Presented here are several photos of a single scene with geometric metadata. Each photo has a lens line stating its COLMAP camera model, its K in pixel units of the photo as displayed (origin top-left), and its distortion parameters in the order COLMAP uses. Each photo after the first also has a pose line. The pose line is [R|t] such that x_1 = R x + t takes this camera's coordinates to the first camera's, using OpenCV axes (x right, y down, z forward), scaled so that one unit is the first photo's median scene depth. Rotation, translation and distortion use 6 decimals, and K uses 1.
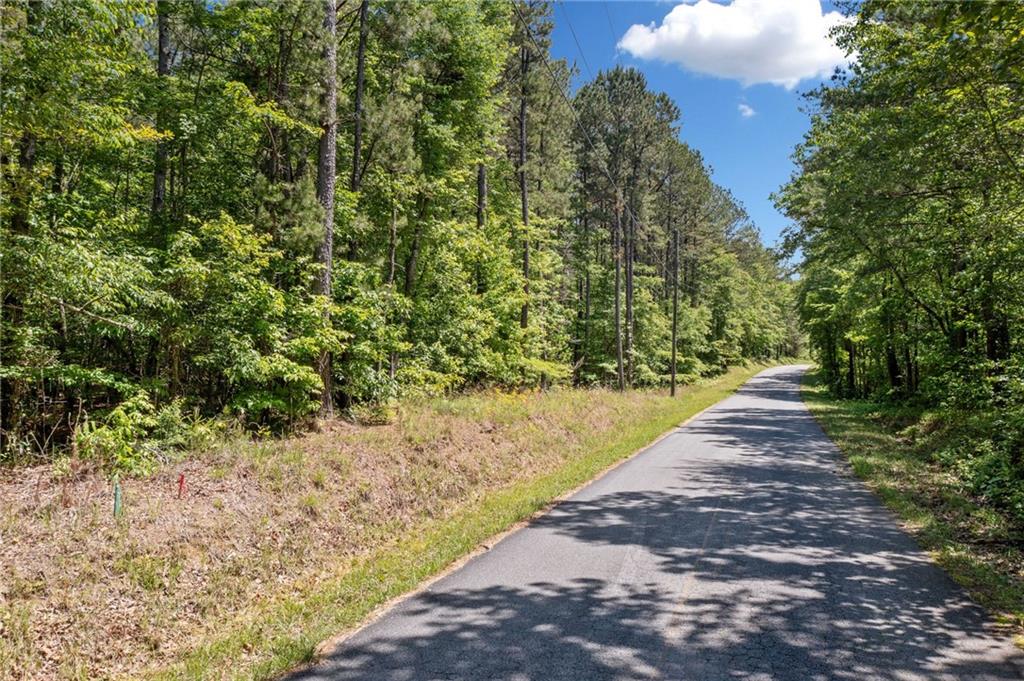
lens RADIAL K [[817.5, 0, 509.6], [0, 817.5, 322.4], [0, 0, 1]] dist [-0.016715, 0.001423]
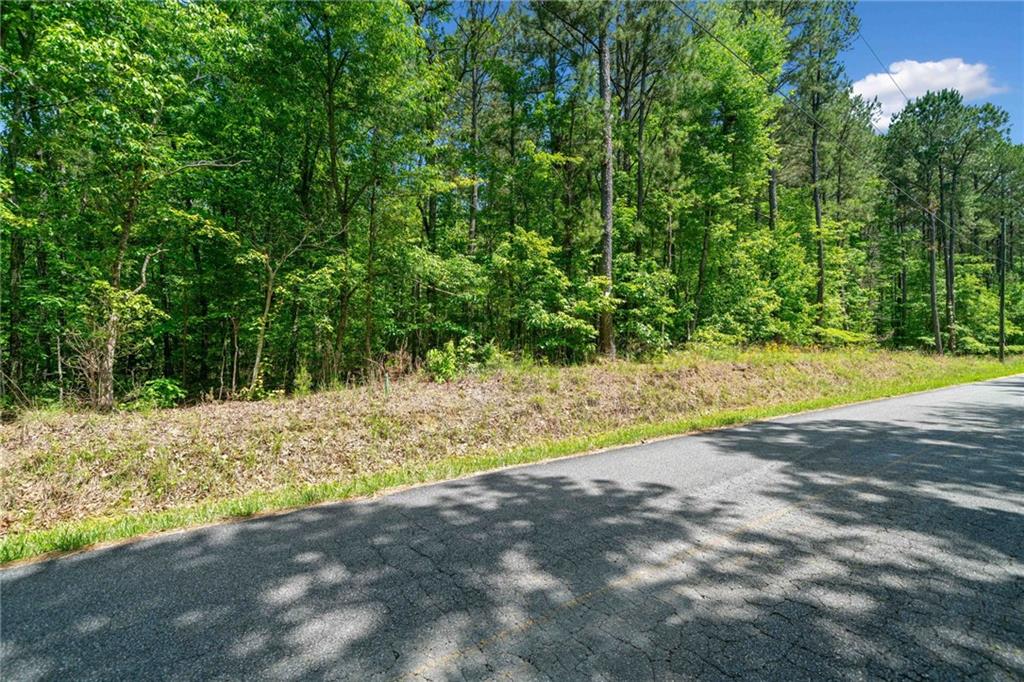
lens RADIAL K [[445.7, 0, 497.9], [0, 445.7, 343.3], [0, 0, 1]] dist [0.001570, 0.000457]
pose [[0.783244, -0.022763, -0.621298, 0.068901], [0.046218, 0.998696, 0.021674, 0.034319], [0.619994, -0.045692, 0.783275, 0.118044]]
